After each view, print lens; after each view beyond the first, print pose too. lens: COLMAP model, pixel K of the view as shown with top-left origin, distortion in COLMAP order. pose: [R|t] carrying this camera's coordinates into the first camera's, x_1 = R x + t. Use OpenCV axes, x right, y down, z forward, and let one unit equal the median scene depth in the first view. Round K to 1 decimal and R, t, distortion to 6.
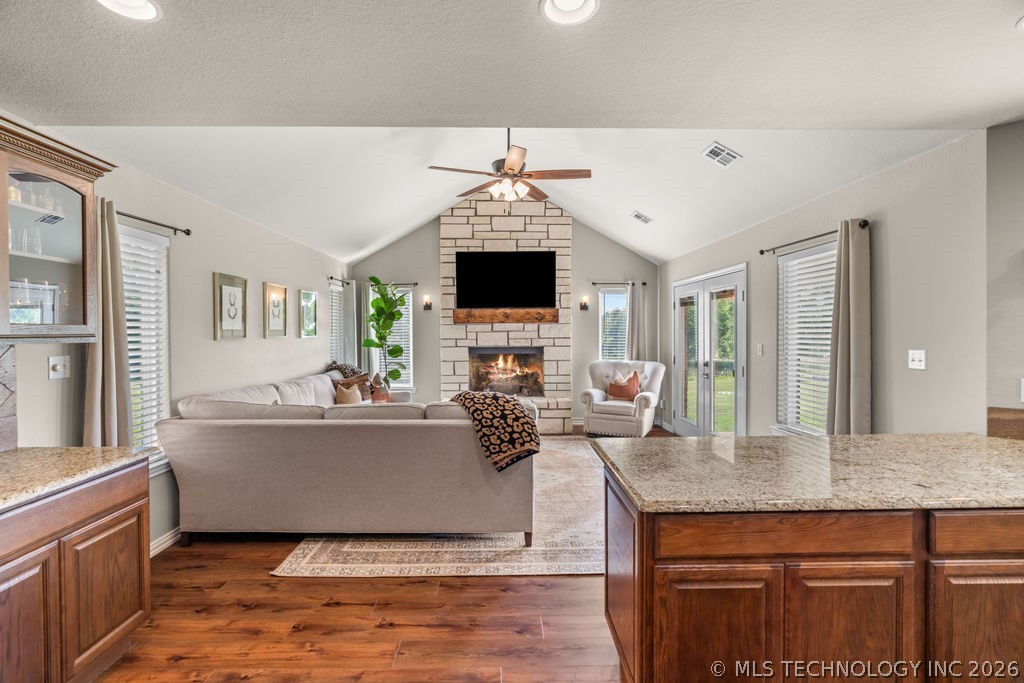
lens RADIAL K [[465.8, 0, 511.4], [0, 465.8, 339.1], [0, 0, 1]] dist [-0.007414, 0.001427]
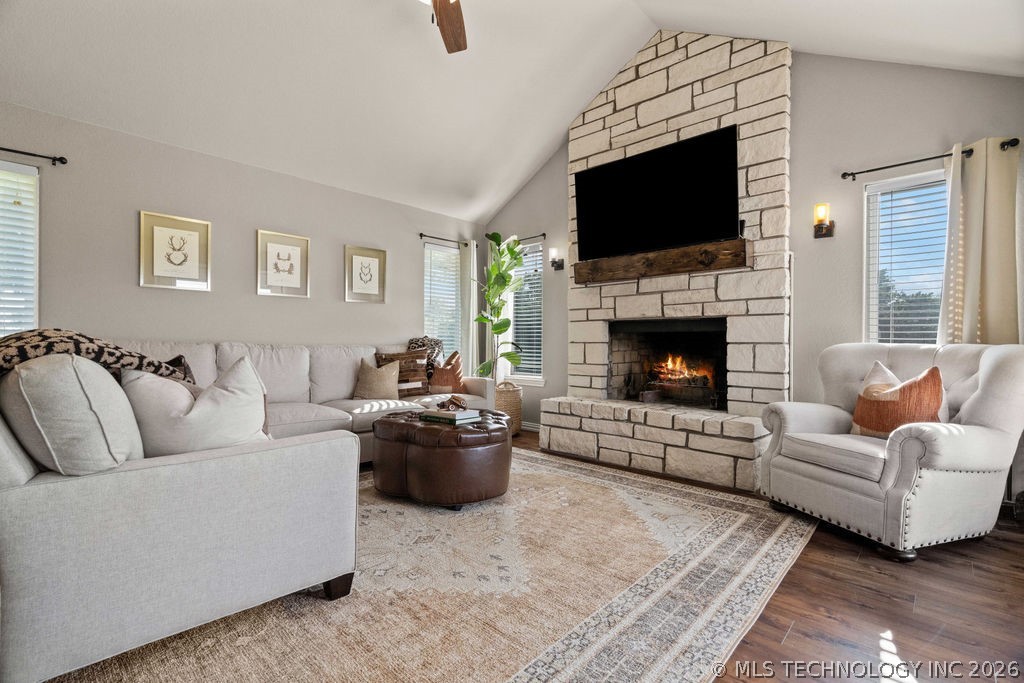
lens RADIAL K [[465.8, 0, 508.9], [0, 465.8, 342.2], [0, 0, 1]] dist [-0.007414, 0.001427]
pose [[0.706941, 0.008191, -0.707225, 0.270516], [-0.021106, 0.999732, -0.009519, 0.055711], [0.706957, 0.021656, 0.706924, 0.459734]]
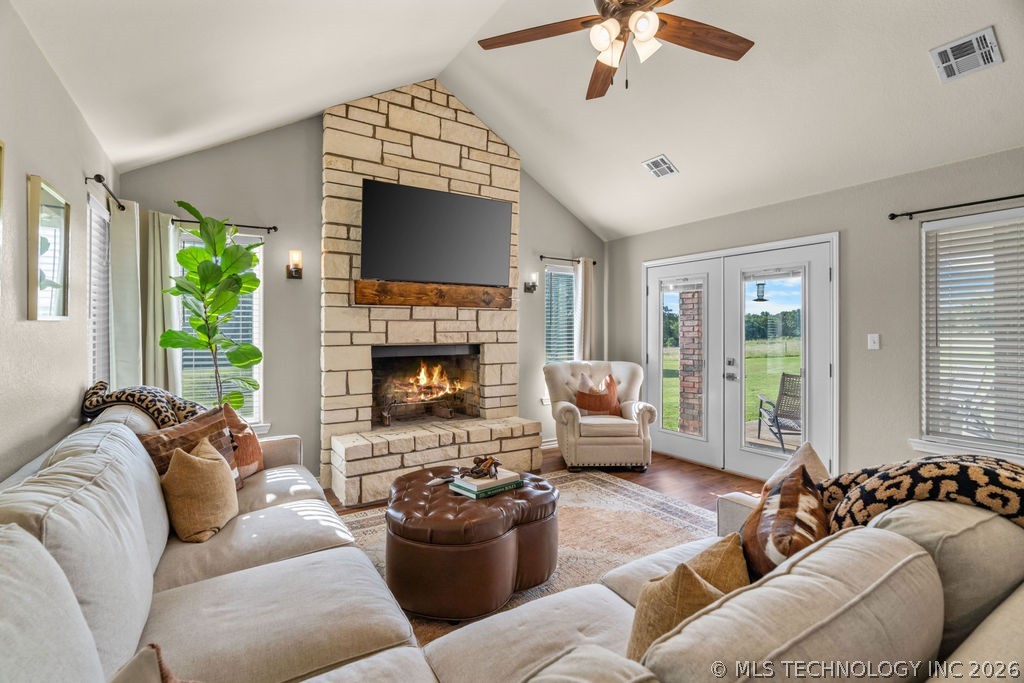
lens RADIAL K [[465.8, 0, 511.1], [0, 465.8, 330.7], [0, 0, 1]] dist [-0.007414, 0.001427]
pose [[0.854719, 0.005551, 0.519062, -0.250117], [0.004175, 0.999837, -0.017567, 0.009220], [-0.519075, 0.017182, 0.854556, 0.407259]]
